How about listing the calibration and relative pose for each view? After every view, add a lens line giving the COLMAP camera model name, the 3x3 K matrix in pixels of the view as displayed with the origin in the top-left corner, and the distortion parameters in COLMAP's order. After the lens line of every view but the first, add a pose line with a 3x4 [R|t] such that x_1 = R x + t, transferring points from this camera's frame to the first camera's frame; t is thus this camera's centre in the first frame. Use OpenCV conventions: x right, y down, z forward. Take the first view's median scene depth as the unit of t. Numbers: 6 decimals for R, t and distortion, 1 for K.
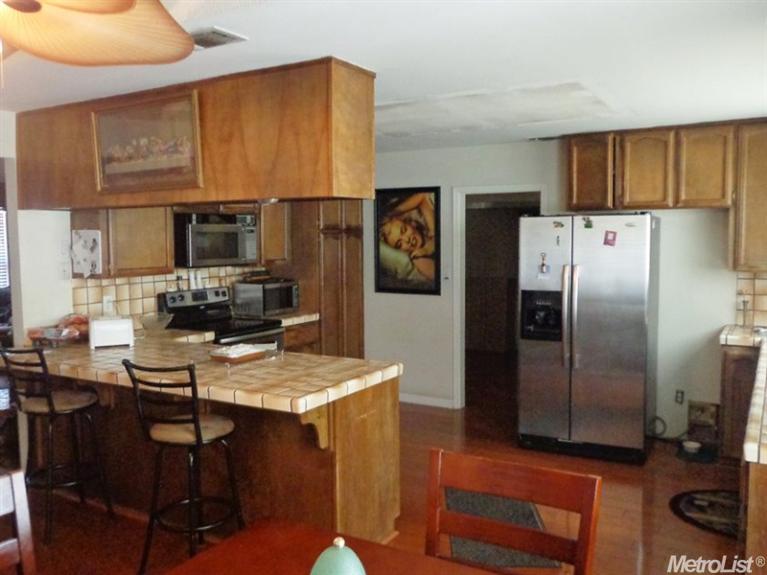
lens RADIAL K [[660.4, 0, 384.7], [0, 660.4, 288.1], [0, 0, 1]] dist [0.015631, 0.002479]
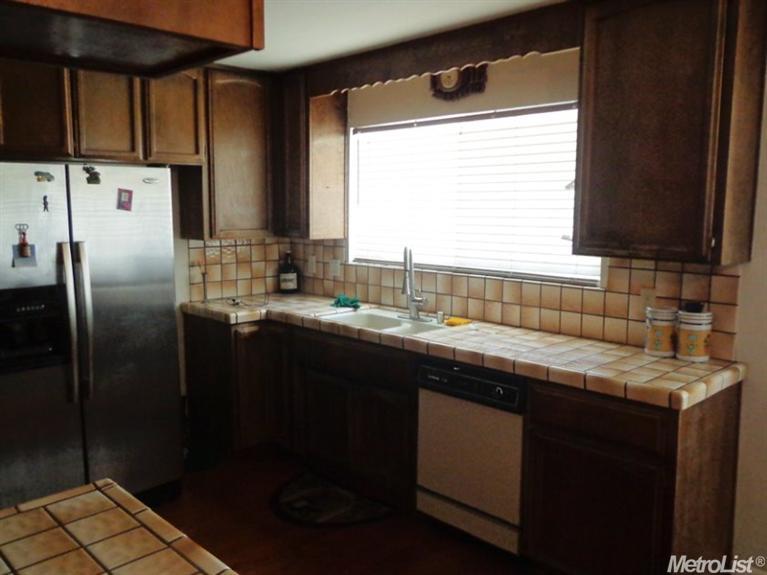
lens RADIAL K [[660.4, 0, 382.3], [0, 660.4, 284.9], [0, 0, 1]] dist [0.015631, 0.002479]
pose [[0.273489, -0.111725, 0.955364, -0.276917], [0.076532, 0.992610, 0.094172, -0.034436], [-0.958826, 0.047361, 0.280019, 0.602725]]
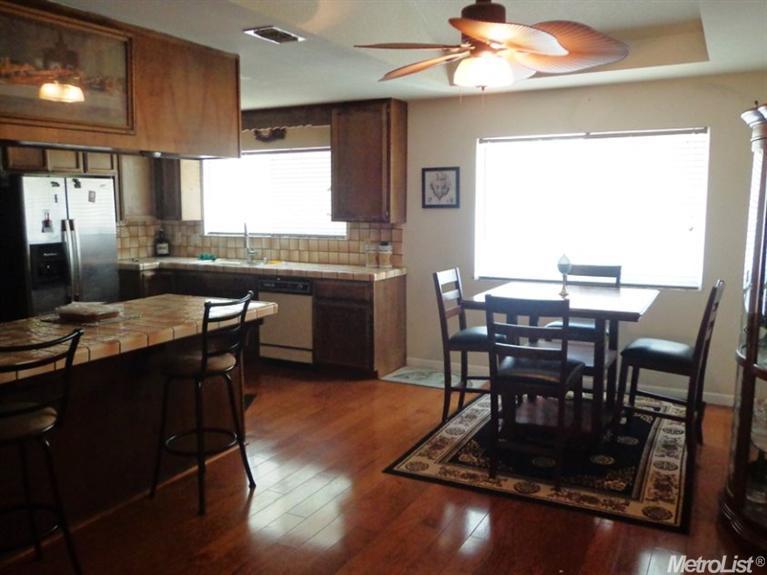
lens RADIAL K [[660.4, 0, 384.8], [0, 660.4, 288.6], [0, 0, 1]] dist [0.015631, 0.002479]
pose [[-0.043138, -0.125359, 0.991173, -1.039969], [0.088966, 0.987673, 0.128788, -0.016464], [-0.995100, 0.093736, -0.031453, 0.545429]]
